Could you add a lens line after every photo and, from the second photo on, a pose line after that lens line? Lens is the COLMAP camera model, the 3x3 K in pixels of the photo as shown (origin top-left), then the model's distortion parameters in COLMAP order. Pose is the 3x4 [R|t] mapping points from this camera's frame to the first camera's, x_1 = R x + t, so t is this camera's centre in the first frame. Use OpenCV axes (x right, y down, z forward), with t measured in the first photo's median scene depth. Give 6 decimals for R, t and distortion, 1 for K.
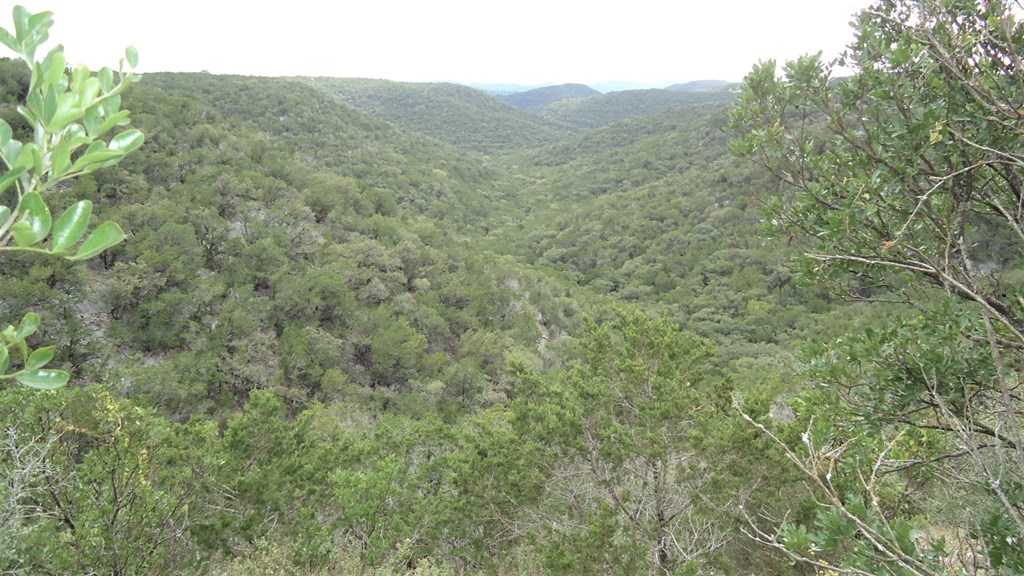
lens RADIAL K [[736.9, 0, 510.0], [0, 736.9, 280.0], [0, 0, 1]] dist [-0.004092, 0.010477]
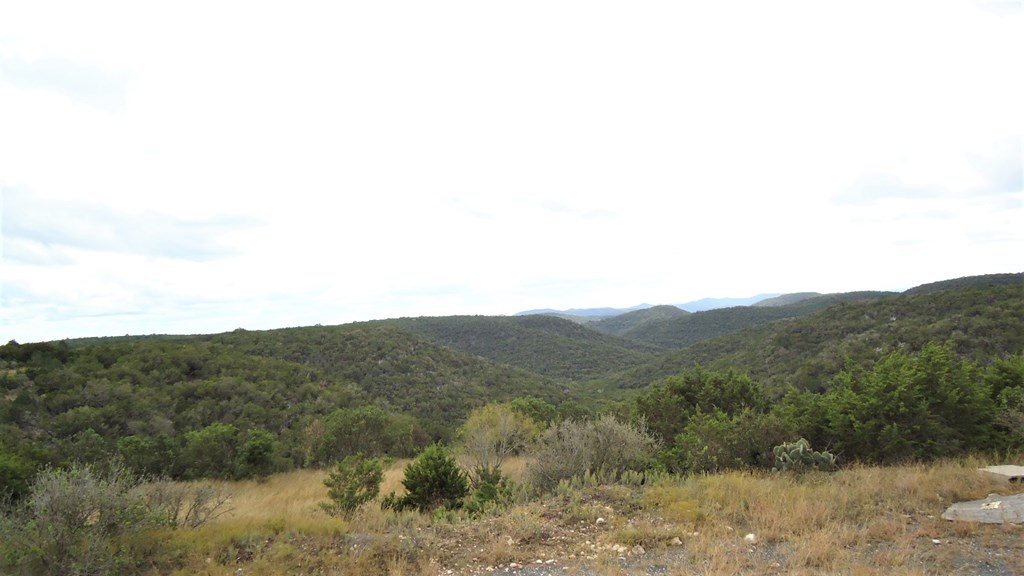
lens RADIAL K [[736.9, 0, 515.5], [0, 736.9, 286.9], [0, 0, 1]] dist [-0.004092, 0.010477]
pose [[0.990248, -0.069286, -0.120865, 0.044090], [0.031570, 0.956592, -0.289716, 0.008120], [0.135691, 0.283075, 0.949451, -0.091013]]
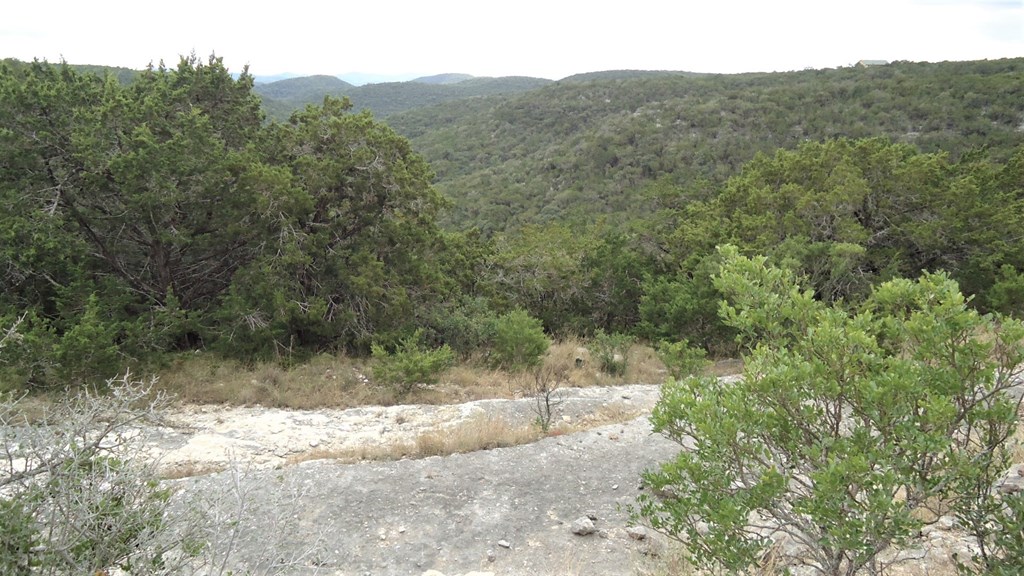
lens RADIAL K [[736.9, 0, 509.0], [0, 736.9, 289.4], [0, 0, 1]] dist [-0.004092, 0.010477]
pose [[0.942693, -0.077659, 0.324498, -0.100457], [0.070436, 0.996938, 0.033967, 0.006000], [-0.326143, -0.009164, 0.945276, -0.036632]]
